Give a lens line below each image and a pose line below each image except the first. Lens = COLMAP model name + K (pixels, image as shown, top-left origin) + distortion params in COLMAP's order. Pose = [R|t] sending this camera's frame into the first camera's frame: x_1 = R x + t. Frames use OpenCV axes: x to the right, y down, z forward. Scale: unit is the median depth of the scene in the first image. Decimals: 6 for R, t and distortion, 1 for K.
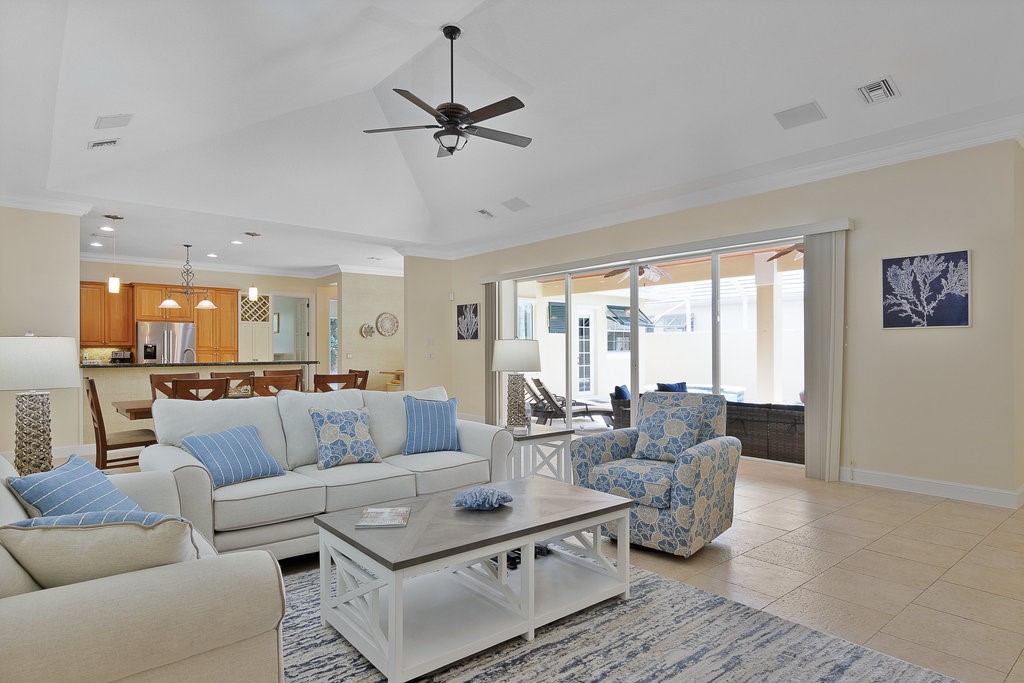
lens RADIAL K [[588.7, 0, 504.1], [0, 588.7, 346.4], [0, 0, 1]] dist [0.003001, -0.001721]
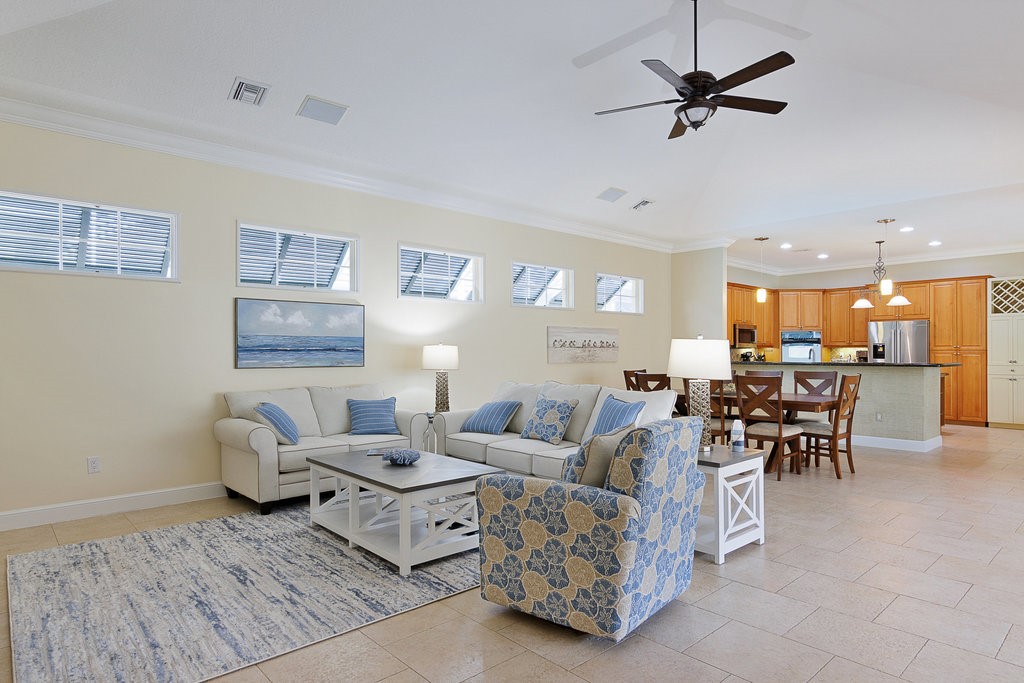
lens RADIAL K [[588.7, 0, 511.2], [0, 588.7, 348.3], [0, 0, 1]] dist [0.003001, -0.001721]
pose [[0.028873, -0.004016, -0.999575, 0.734191], [0.010565, 0.999937, -0.003712, 0.002156], [0.999527, -0.010454, 0.028914, 0.648464]]
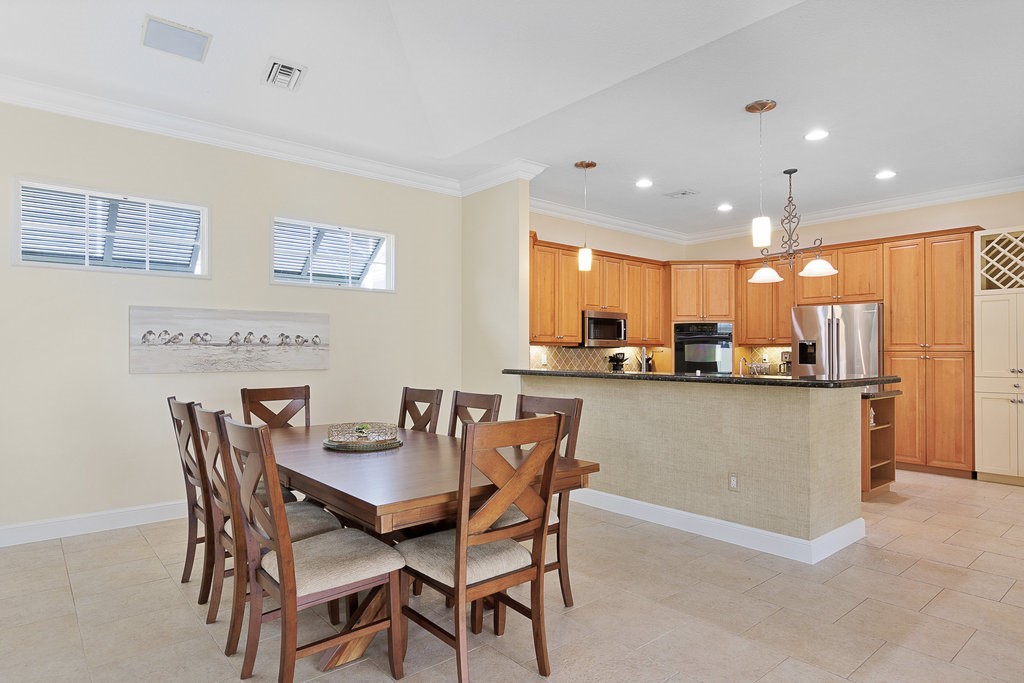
lens RADIAL K [[588.7, 0, 510.6], [0, 588.7, 345.3], [0, 0, 1]] dist [0.003001, -0.001721]
pose [[-0.016993, 0.001707, -0.999854, 0.087707], [0.004768, 0.999987, 0.001626, -0.002941], [0.999844, -0.004740, -0.017001, 1.304250]]
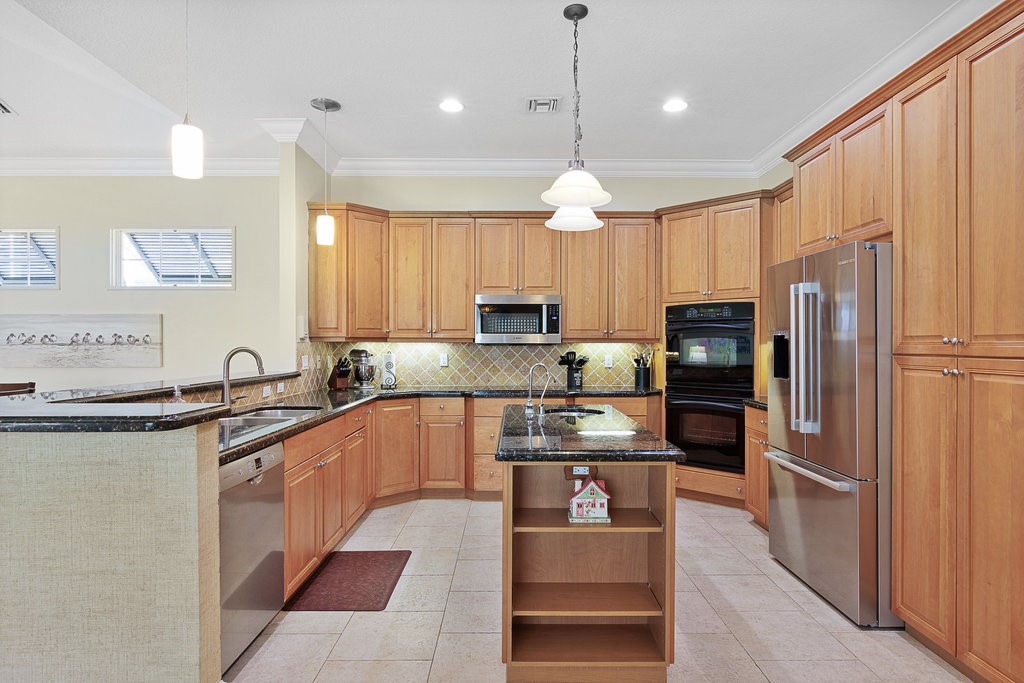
lens RADIAL K [[588.7, 0, 504.1], [0, 588.7, 344.9], [0, 0, 1]] dist [0.003001, -0.001721]
pose [[-0.662009, 0.010863, -0.749417, -0.508603], [0.011557, 0.999924, 0.004285, 0.001030], [0.749406, -0.005824, -0.662085, 2.095402]]
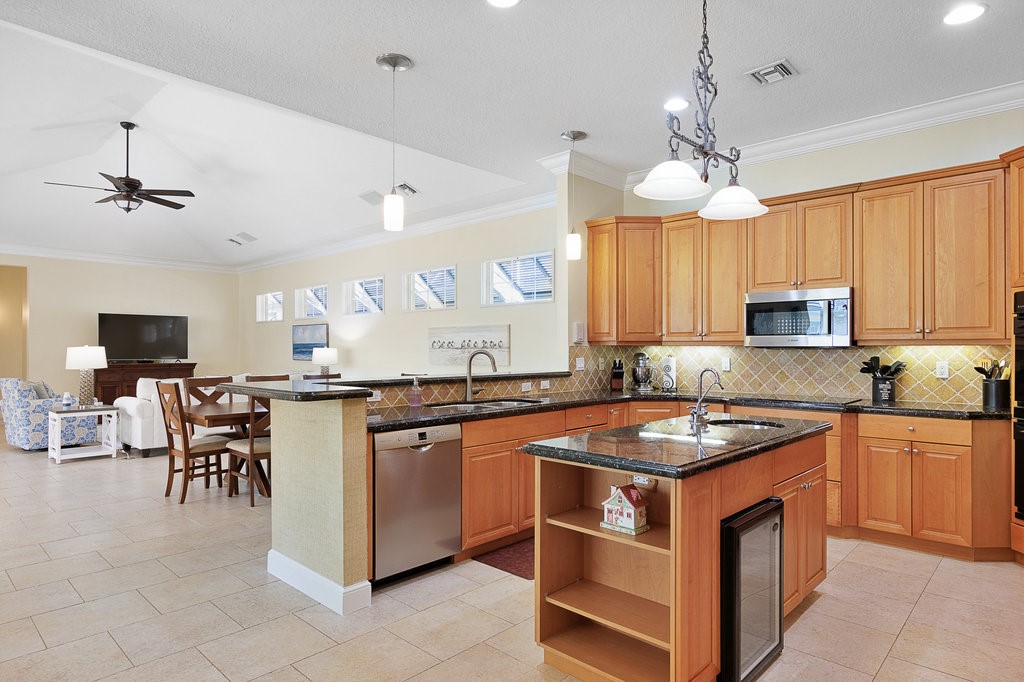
lens RADIAL K [[588.7, 0, 501.5], [0, 588.7, 343.5], [0, 0, 1]] dist [0.003001, -0.001721]
pose [[-0.996696, 0.011177, -0.080448, -0.755813], [0.012323, 0.999829, -0.013768, 0.004948], [0.080280, -0.014714, -0.996664, 2.268639]]
